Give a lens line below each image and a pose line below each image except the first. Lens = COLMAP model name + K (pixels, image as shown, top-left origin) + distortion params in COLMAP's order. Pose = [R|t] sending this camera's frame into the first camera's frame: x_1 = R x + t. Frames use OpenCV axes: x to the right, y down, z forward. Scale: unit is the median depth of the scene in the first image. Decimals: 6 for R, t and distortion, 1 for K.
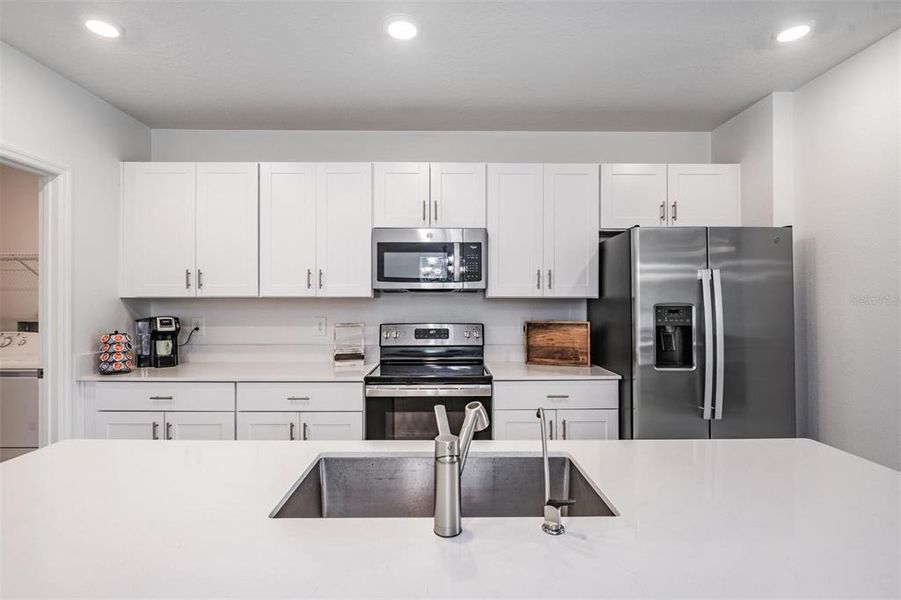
lens RADIAL K [[418.7, 0, 442.1], [0, 418.7, 298.5], [0, 0, 1]] dist [-0.002366, -0.000343]
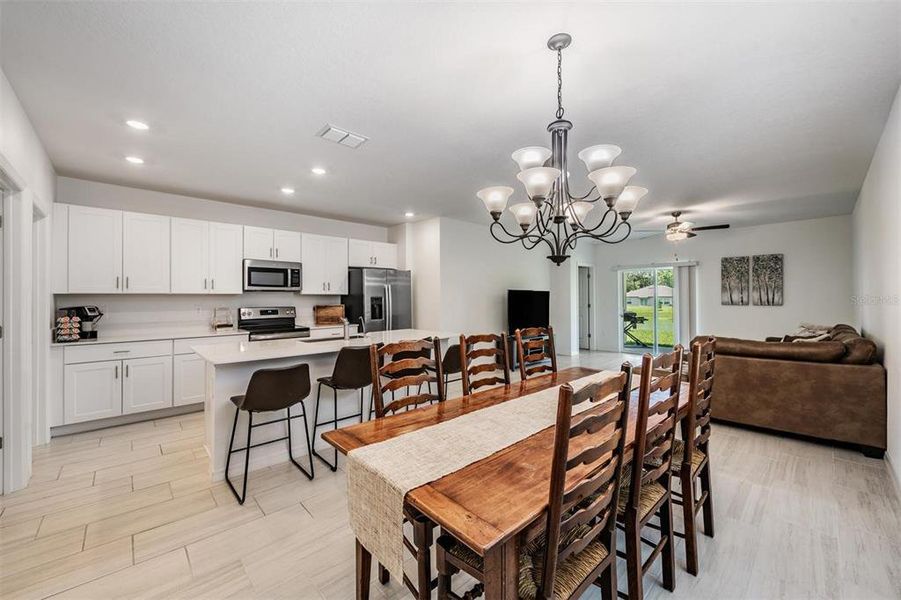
lens RADIAL K [[360.1, 0, 453.5], [0, 360.1, 295.3], [0, 0, 1]] dist [-0.008129, -0.000754]
pose [[0.718339, 0.000169, 0.695694, -0.632353], [0.002774, 0.999991, -0.003107, 0.011639], [-0.695688, 0.004161, 0.718332, -0.912070]]
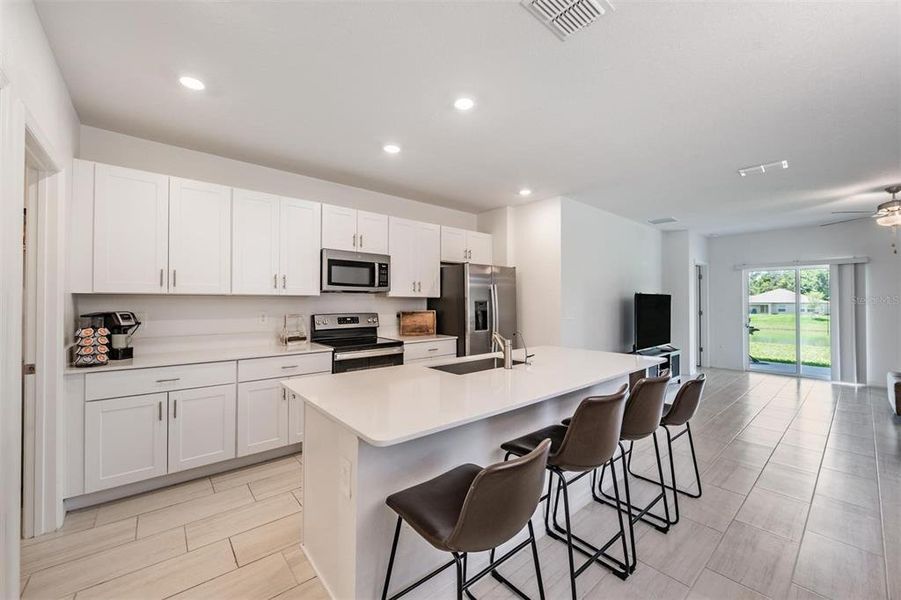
lens RADIAL K [[360.1, 0, 447.2], [0, 360.1, 298.3], [0, 0, 1]] dist [-0.008129, -0.000754]
pose [[0.759103, 0.006656, 0.650937, -0.647285], [-0.003692, 0.999976, -0.005919, 0.011987], [-0.650960, 0.002090, 0.759109, -0.235940]]
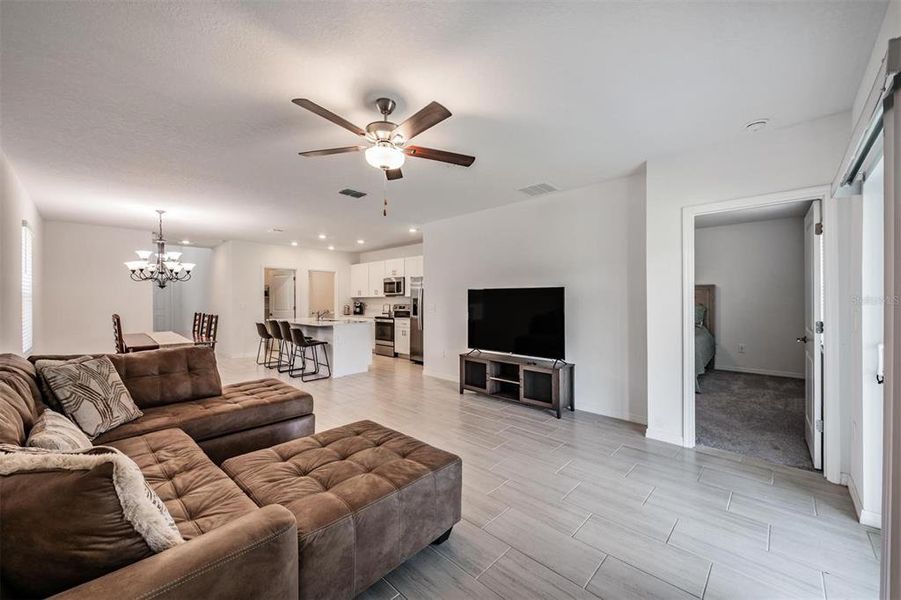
lens RADIAL K [[360.1, 0, 449.7], [0, 360.1, 301.3], [0, 0, 1]] dist [-0.008129, -0.000754]
pose [[0.696937, 0.000620, -0.717132, 2.509700], [0.007052, 0.999945, 0.007717, 0.015293], [0.717098, -0.010436, 0.696894, -0.809718]]
